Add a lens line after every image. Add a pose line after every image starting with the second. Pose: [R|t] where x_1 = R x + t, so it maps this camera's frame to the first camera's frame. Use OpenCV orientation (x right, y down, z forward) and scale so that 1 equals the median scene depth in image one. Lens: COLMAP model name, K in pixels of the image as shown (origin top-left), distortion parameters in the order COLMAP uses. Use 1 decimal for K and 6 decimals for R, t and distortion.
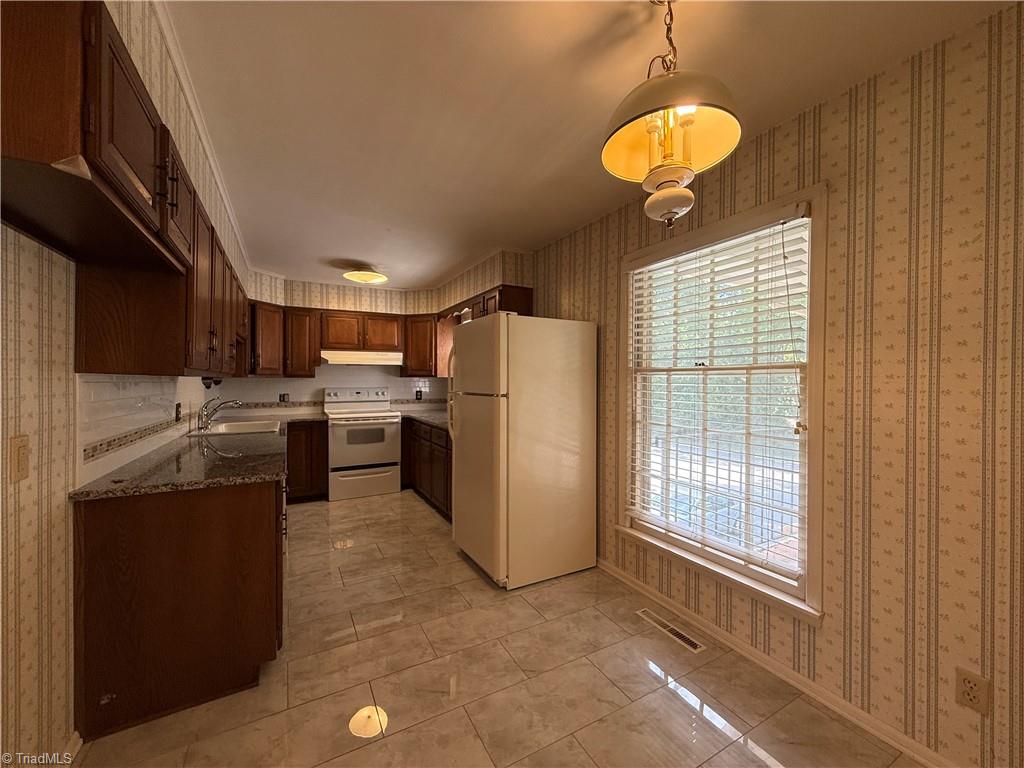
lens RADIAL K [[410.7, 0, 511.8], [0, 410.7, 382.8], [0, 0, 1]] dist [0.003085, 0.000125]
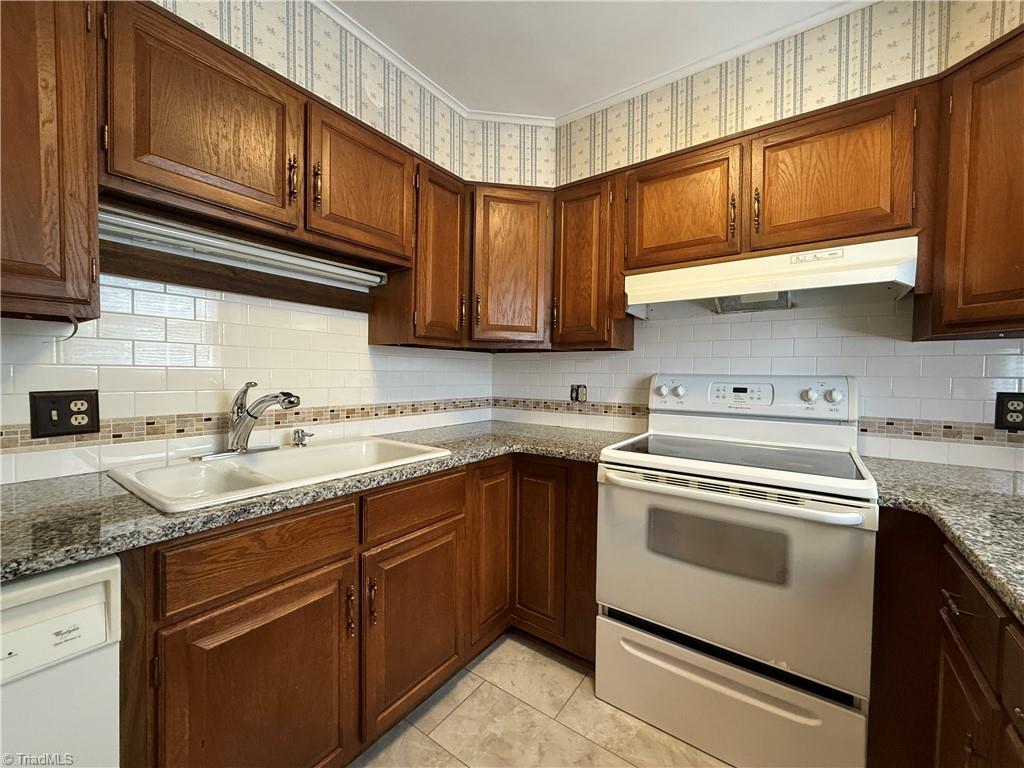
lens RADIAL K [[410.7, 0, 510.2], [0, 410.7, 383.1], [0, 0, 1]] dist [0.003085, 0.000125]
pose [[0.425146, 0.028455, -0.904677, -0.157237], [-0.015524, 0.999588, 0.024145, 0.014751], [0.904992, 0.003779, 0.425413, 0.734674]]
